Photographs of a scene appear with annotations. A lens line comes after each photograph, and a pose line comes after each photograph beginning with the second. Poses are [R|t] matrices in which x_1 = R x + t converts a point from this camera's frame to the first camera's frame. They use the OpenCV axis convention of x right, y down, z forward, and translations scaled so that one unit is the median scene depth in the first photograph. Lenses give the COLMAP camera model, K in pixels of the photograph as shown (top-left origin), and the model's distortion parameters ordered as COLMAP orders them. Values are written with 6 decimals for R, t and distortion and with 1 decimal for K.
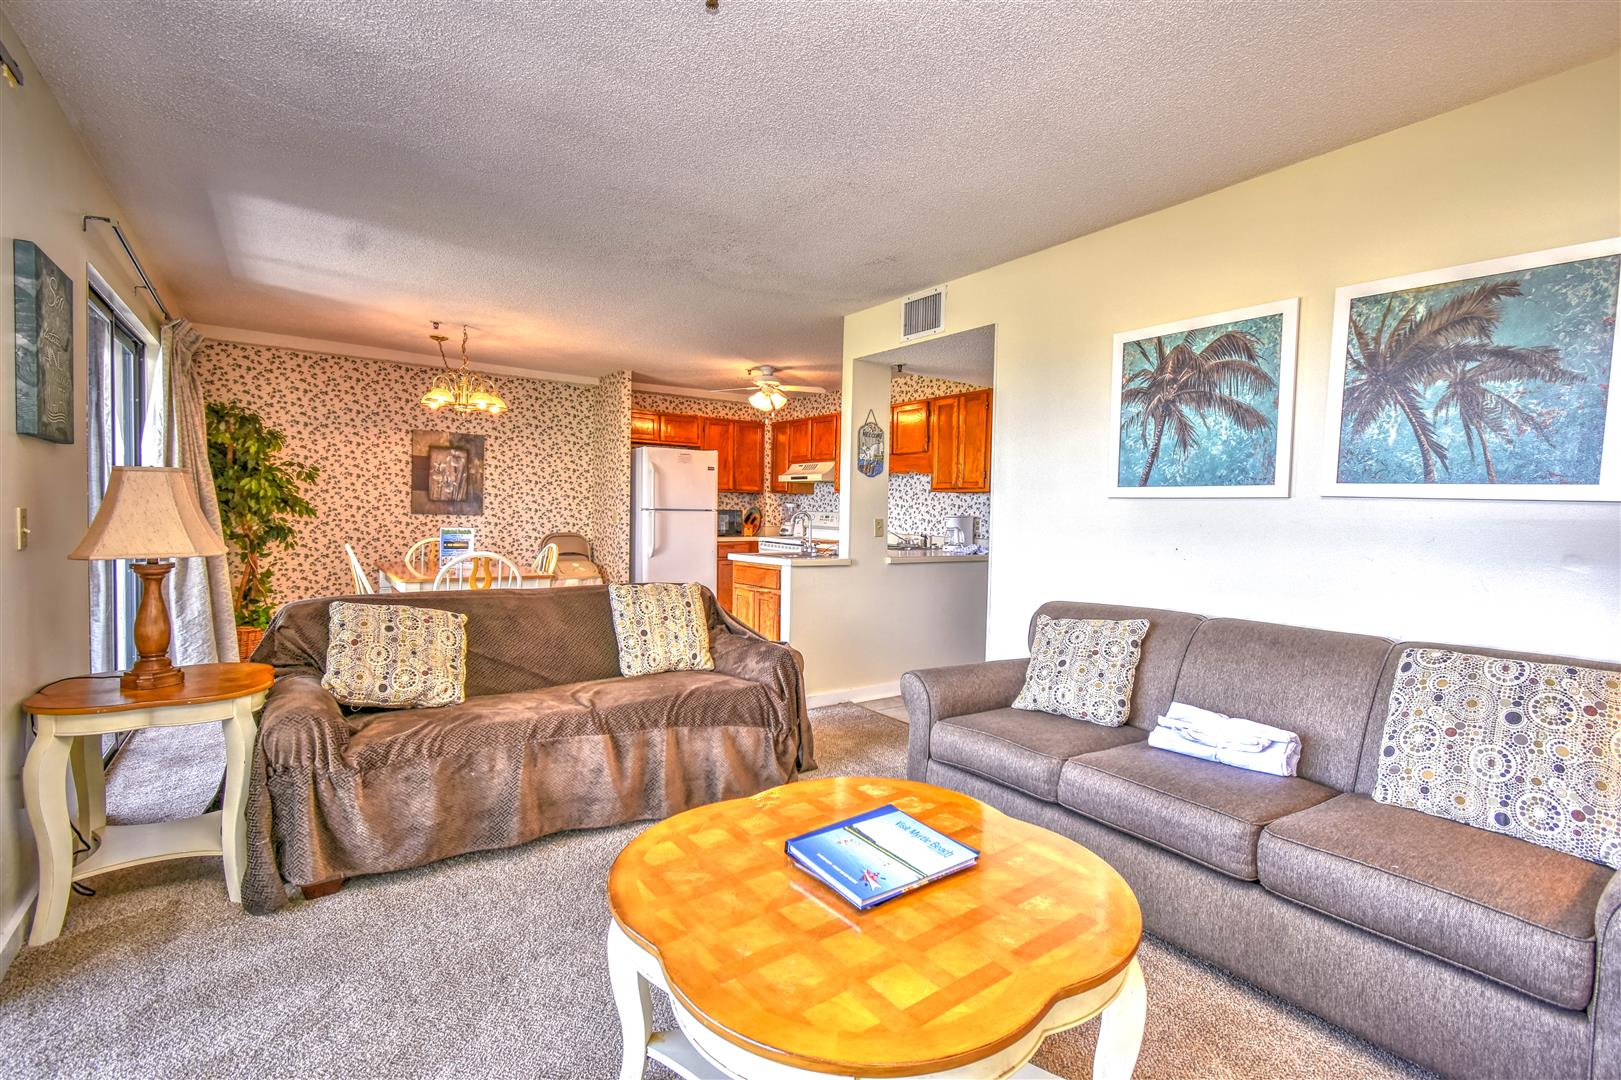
lens RADIAL K [[720.8, 0, 810.5], [0, 720.8, 540.0], [0, 0, 1]] dist [0.001992, -0.000029]
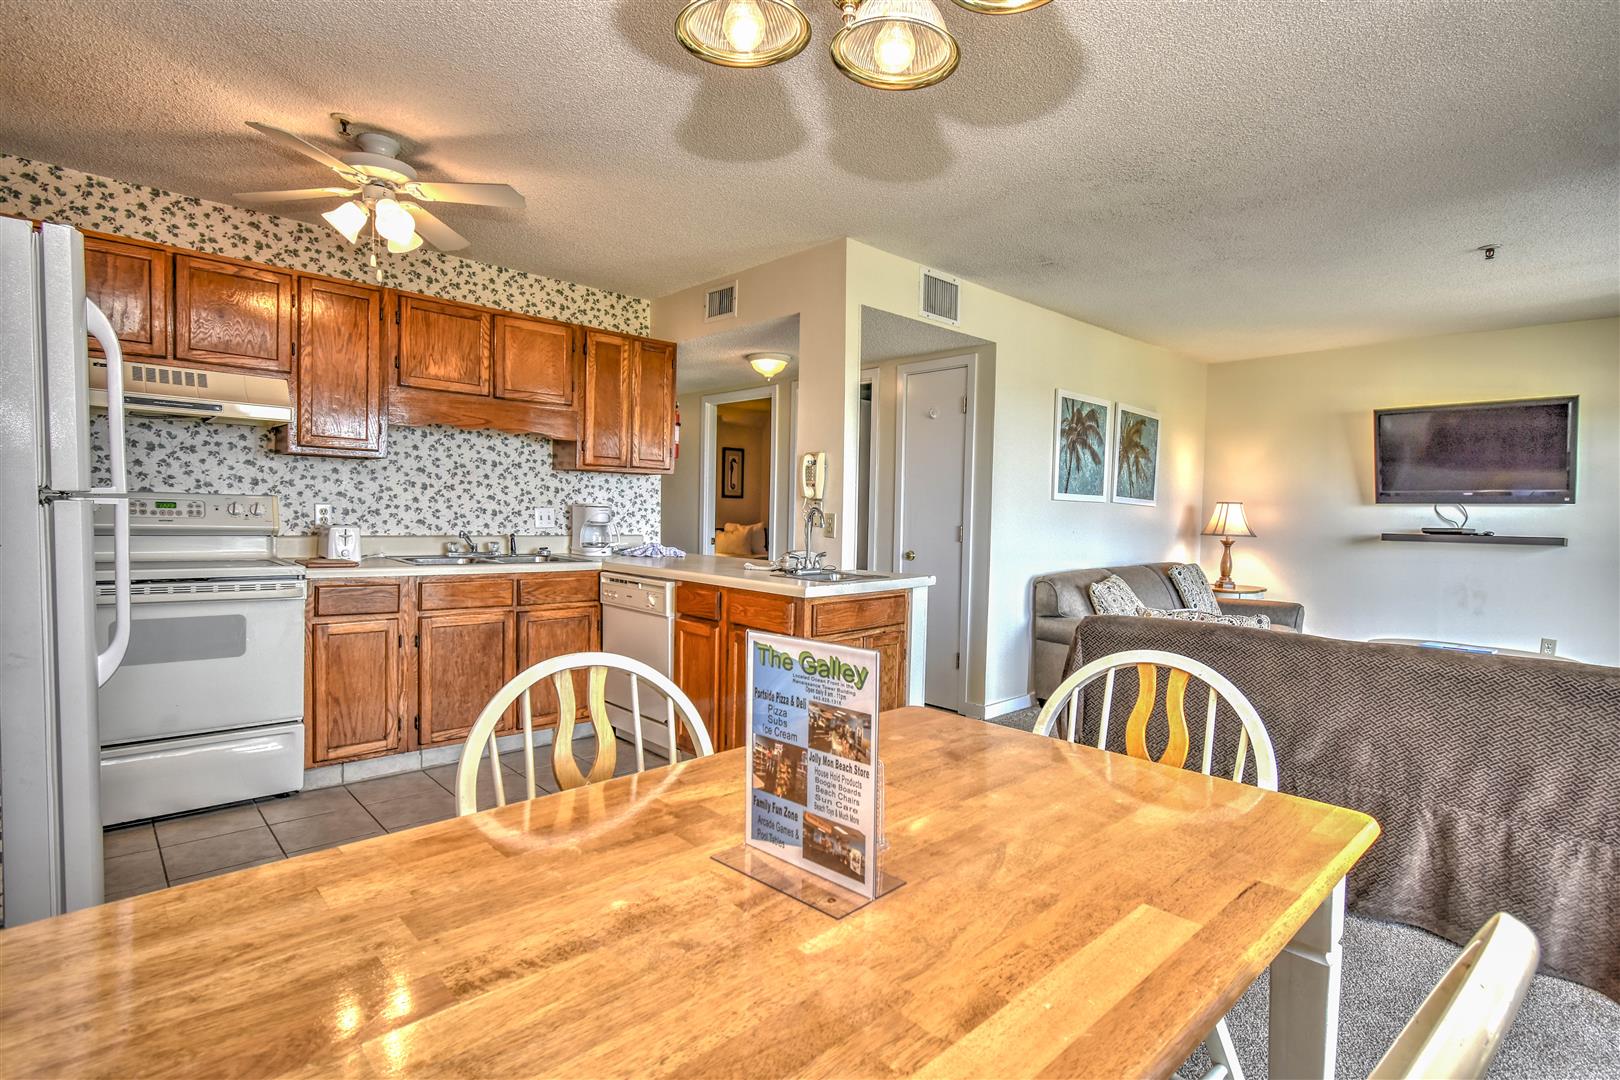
lens RADIAL K [[789.5, 0, 818.3], [0, 789.5, 541.0], [0, 0, 1]] dist [0.003743, 0.000804]
pose [[-0.134182, -0.063548, 0.988917, -0.446680], [0.013272, 0.997737, 0.065916, -0.035163], [-0.990868, 0.021970, -0.133035, 0.679049]]
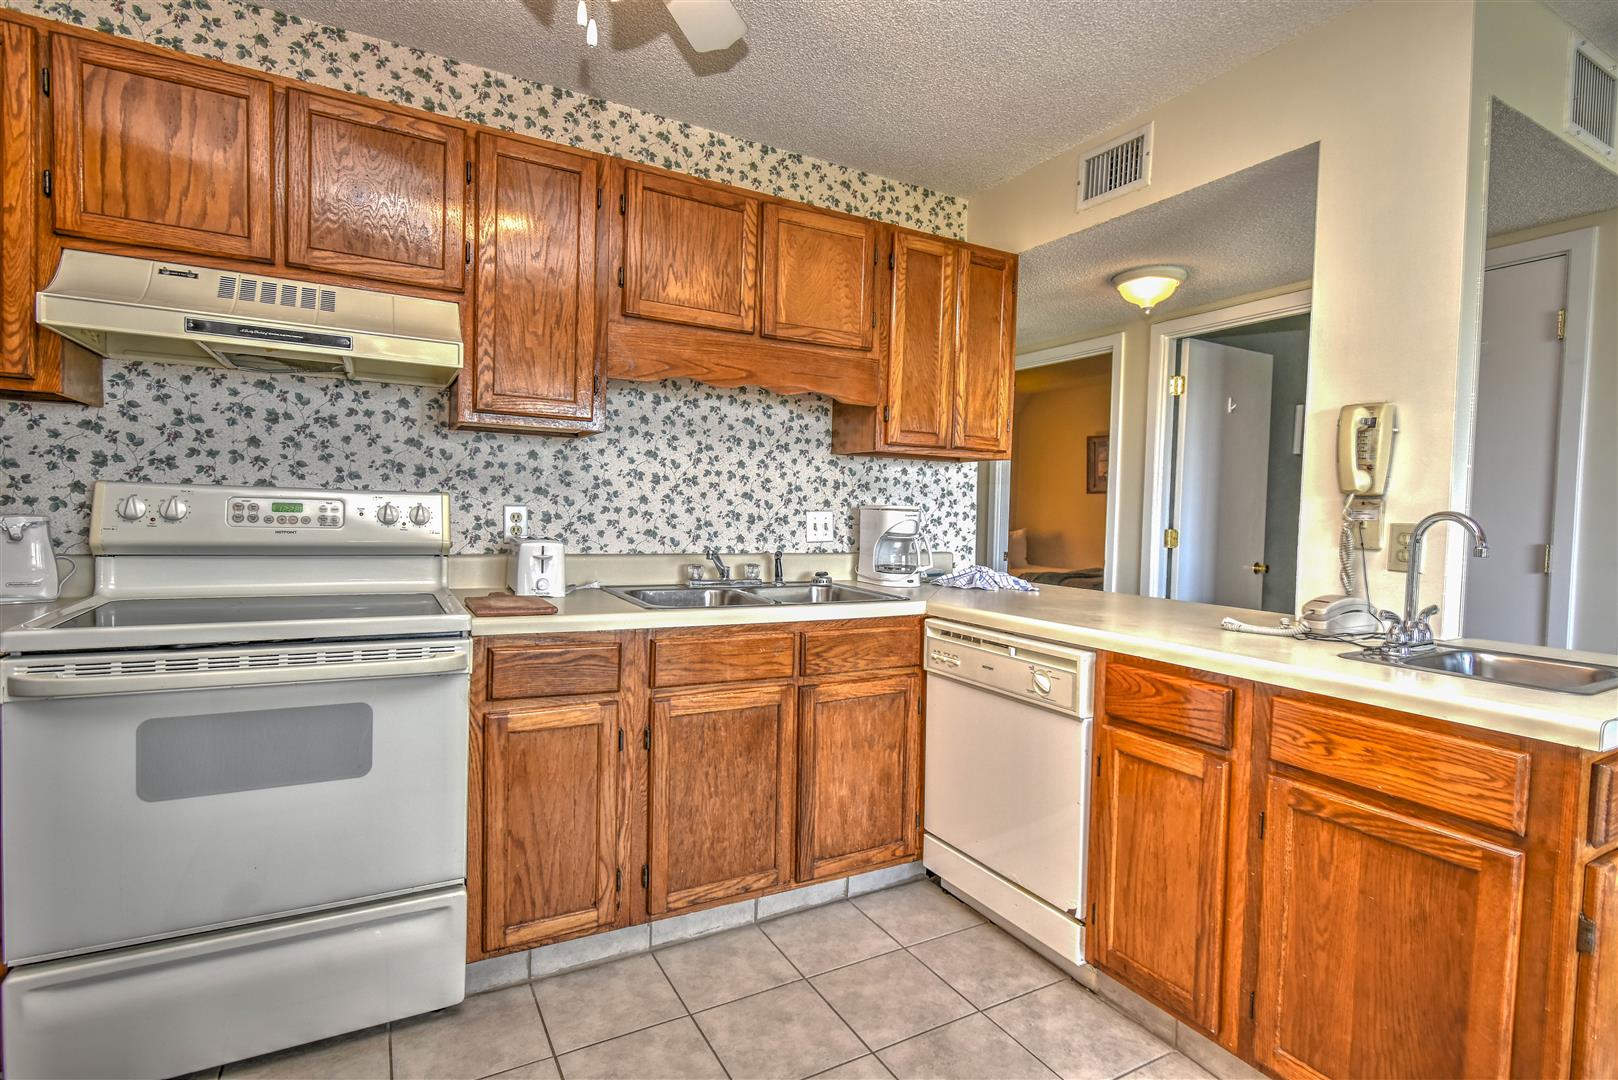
lens RADIAL K [[788.5, 0, 817.3], [0, 788.5, 541.0], [0, 0, 1]] dist [0.003743, 0.000804]
pose [[0.105556, -0.061109, 0.992534, -0.226667], [0.017584, 0.998069, 0.059580, -0.032499], [-0.994258, 0.011164, 0.106427, 0.761233]]
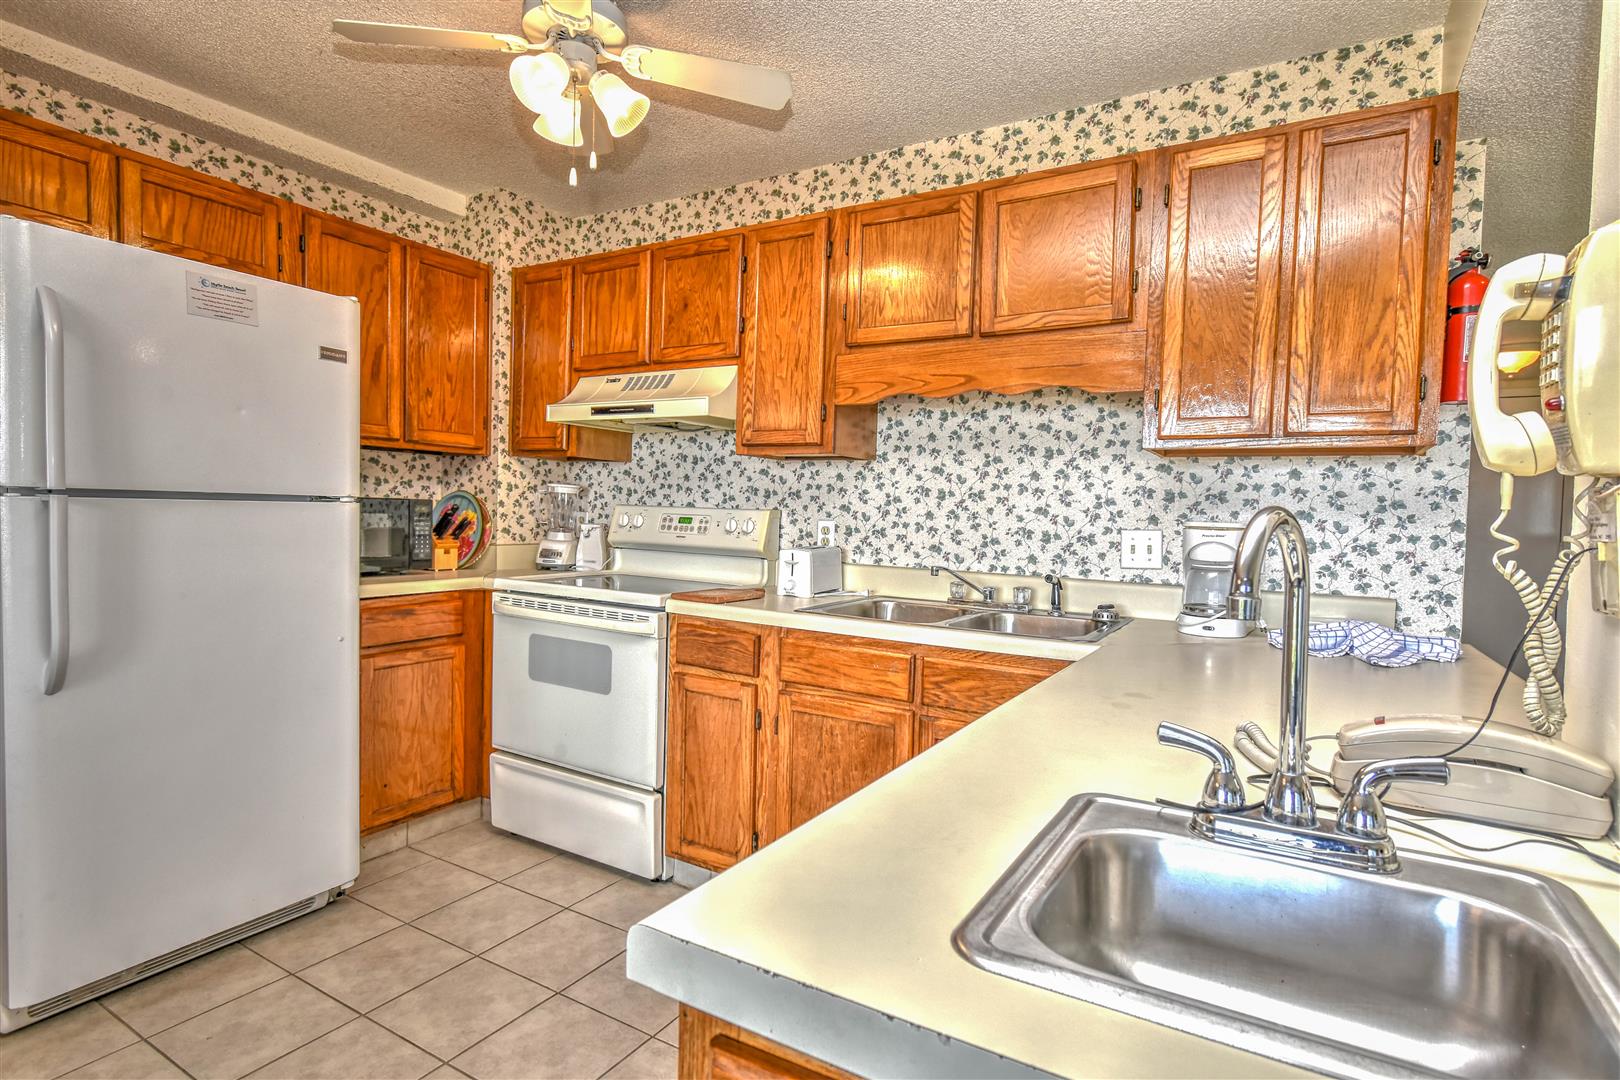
lens RADIAL K [[811.0, 0, 810.0], [0, 811.0, 540.0], [0, 0, 1]] dist [0.004327, 0.000246]
pose [[0.914123, -0.007239, 0.405372, -0.087169], [0.006484, 0.999974, 0.003235, -0.022006], [-0.405385, -0.000328, 0.914146, 0.565914]]
